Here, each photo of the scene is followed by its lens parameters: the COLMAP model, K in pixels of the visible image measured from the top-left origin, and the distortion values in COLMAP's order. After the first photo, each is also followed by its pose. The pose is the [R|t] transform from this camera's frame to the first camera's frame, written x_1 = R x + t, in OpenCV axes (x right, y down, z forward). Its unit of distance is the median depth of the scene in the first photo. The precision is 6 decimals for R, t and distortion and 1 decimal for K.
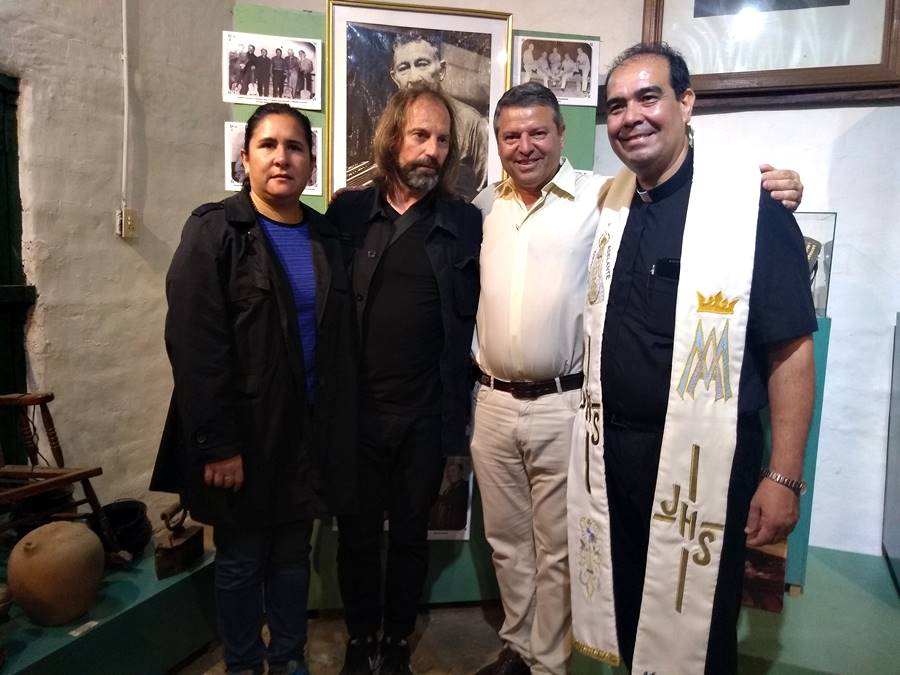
lens RADIAL K [[708.5, 0, 450.0], [0, 708.5, 339.8], [0, 0, 1]] dist [0.009792, -0.016219]
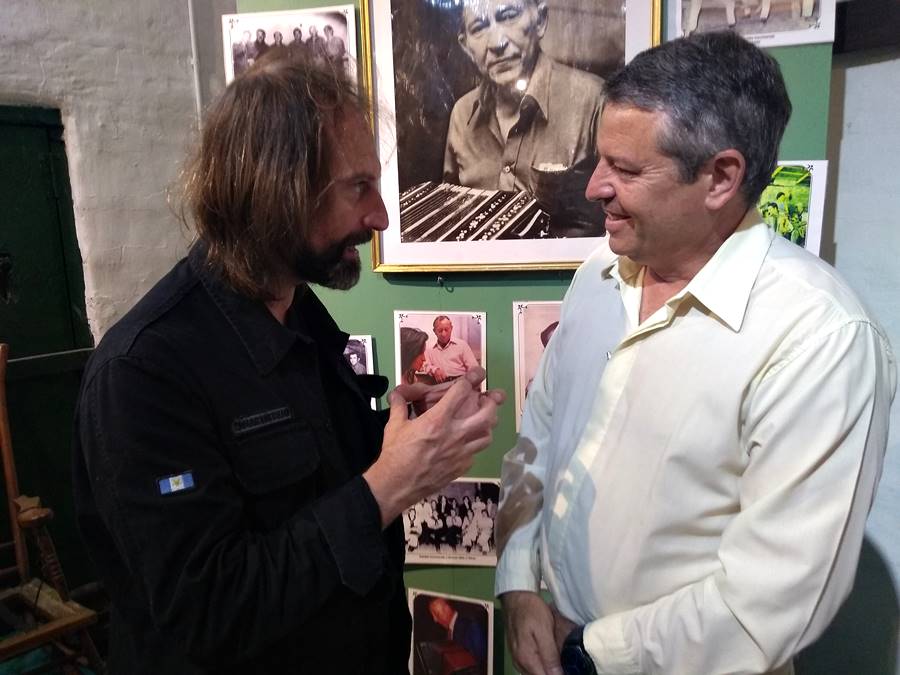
lens RADIAL K [[708.5, 0, 450.0], [0, 708.5, 337.3], [0, 0, 1]] dist [0.009792, -0.016219]
pose [[0.933880, 0.000727, -0.357586, 0.127088], [0.021251, 0.998118, 0.057528, -0.134793], [0.356954, -0.061323, 0.932107, 0.358009]]
